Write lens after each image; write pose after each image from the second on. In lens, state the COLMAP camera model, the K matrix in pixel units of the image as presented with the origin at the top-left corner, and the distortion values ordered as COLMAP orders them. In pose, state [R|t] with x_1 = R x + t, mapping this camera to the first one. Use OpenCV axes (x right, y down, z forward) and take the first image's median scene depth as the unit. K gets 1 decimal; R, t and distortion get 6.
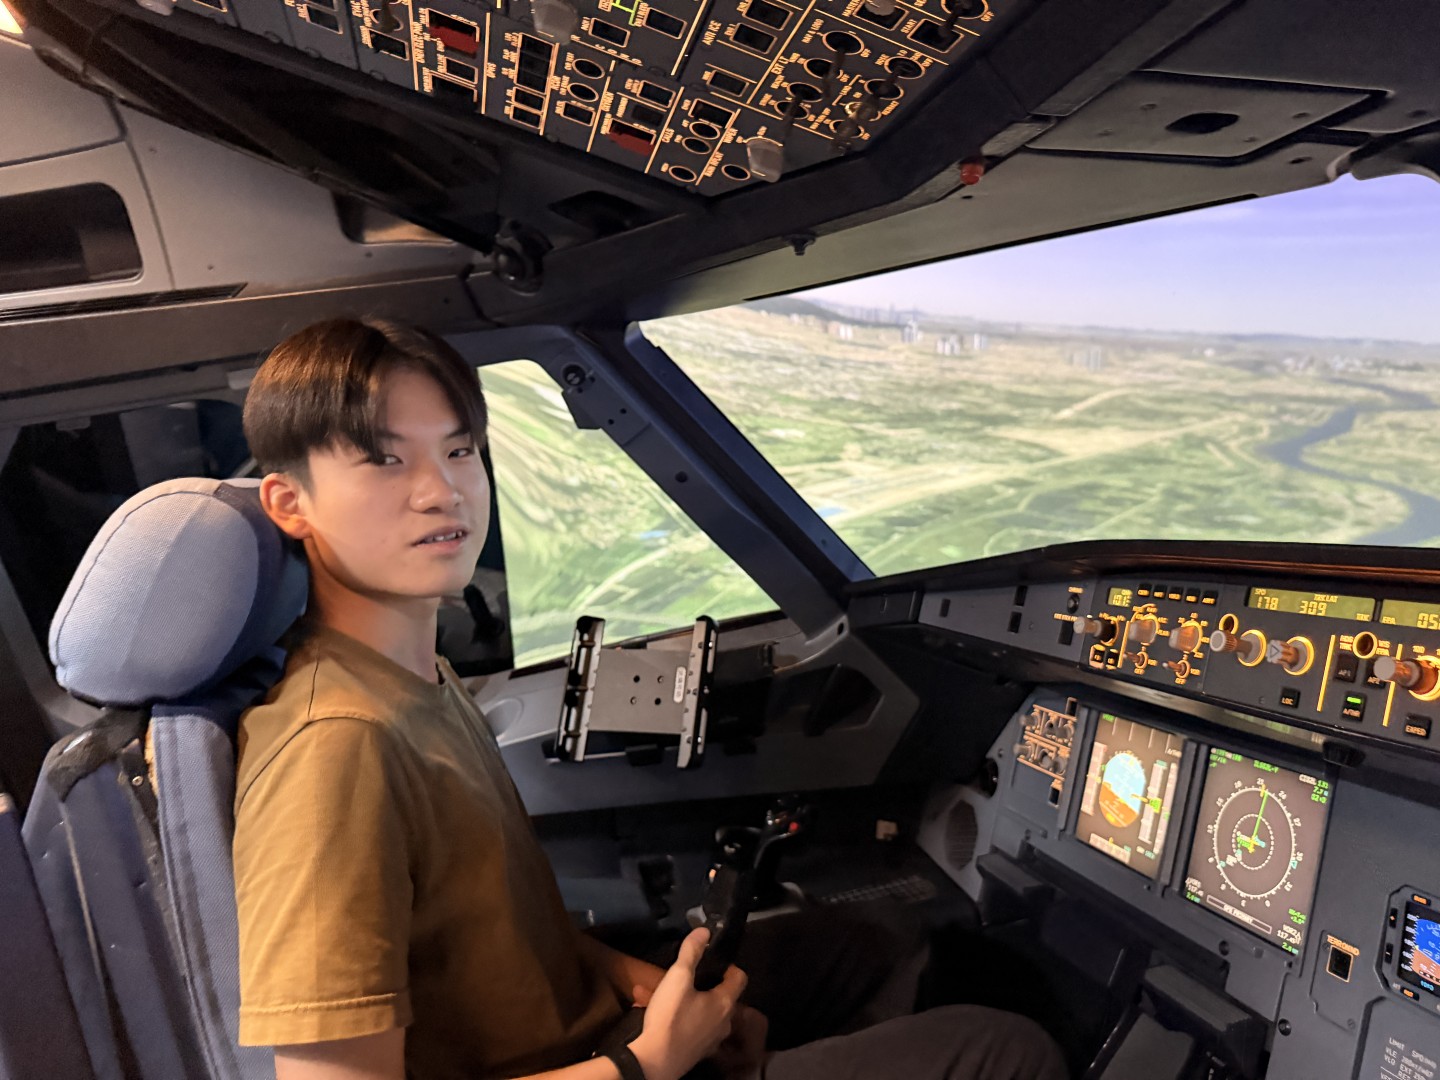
lens RADIAL K [[1016.1, 0, 689.5], [0, 1016.1, 543.5], [0, 0, 1]] dist [0.038282, -0.057652]
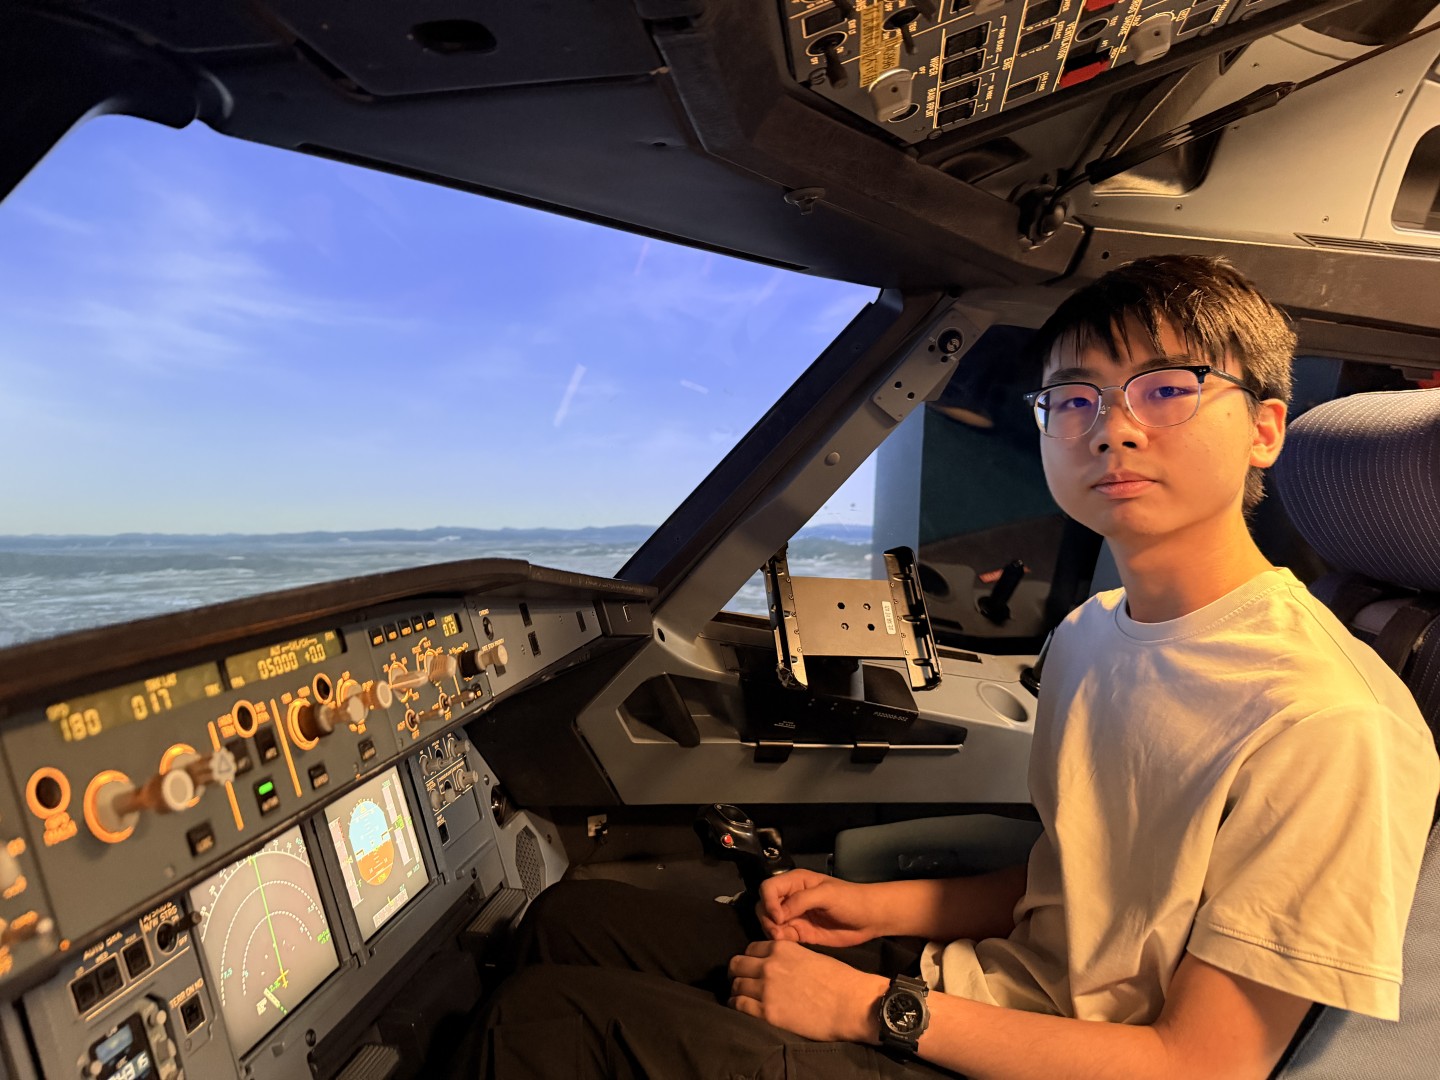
lens RADIAL K [[1016.1, 0, 736.1], [0, 1016.1, 538.2], [0, 0, 1]] dist [0.038282, -0.057652]
pose [[-0.946246, 0.037595, 0.321255, 0.050983], [0.064158, 0.995303, 0.072498, -0.061776], [-0.317020, 0.089212, -0.944214, 1.444346]]
